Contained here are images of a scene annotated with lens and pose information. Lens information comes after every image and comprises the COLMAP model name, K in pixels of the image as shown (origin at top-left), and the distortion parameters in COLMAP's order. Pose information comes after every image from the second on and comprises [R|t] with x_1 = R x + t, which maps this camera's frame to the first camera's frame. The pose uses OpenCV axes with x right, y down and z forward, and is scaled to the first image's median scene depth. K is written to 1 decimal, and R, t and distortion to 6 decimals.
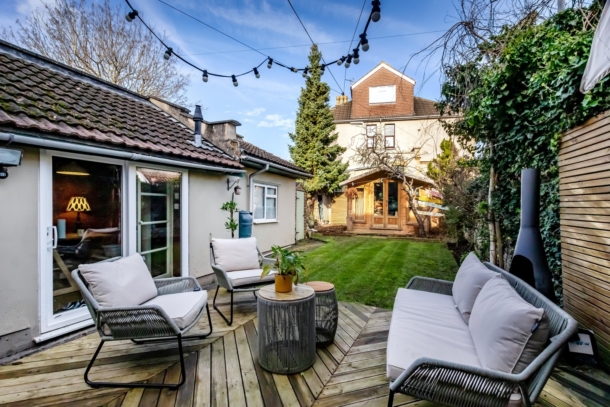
lens RADIAL K [[282.8, 0, 303.6], [0, 282.8, 204.4], [0, 0, 1]] dist [0.002722, 0.000193]
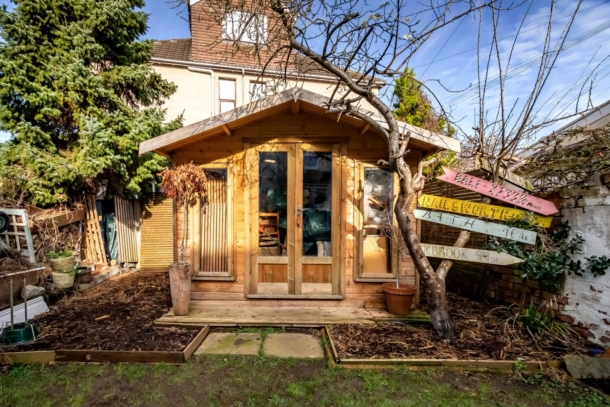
lens RADIAL K [[314.1, 0, 278.8], [0, 314.1, 235.8], [0, 0, 1]] dist [-0.006788, -0.000986]
pose [[0.910050, -0.022103, 0.413908, 0.102362], [0.001627, 0.998760, 0.049756, -0.001700], [-0.414495, -0.044607, 0.908958, 0.558901]]
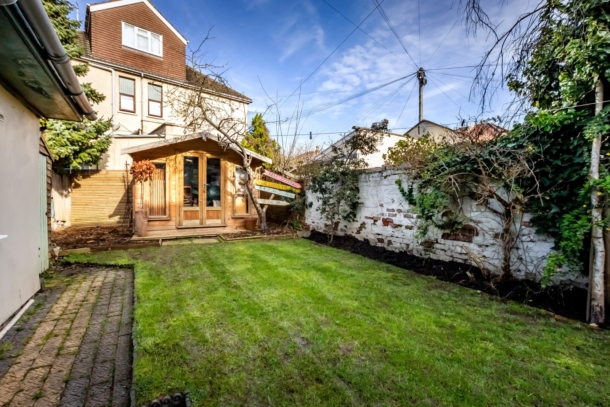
lens RADIAL K [[282.8, 0, 310.8], [0, 282.8, 202.0], [0, 0, 1]] dist [0.002722, 0.000193]
pose [[0.596100, -0.016527, 0.802740, -0.080100], [-0.003506, 0.999725, 0.023186, 0.009181], [-0.802903, -0.016636, 0.595878, 0.320319]]
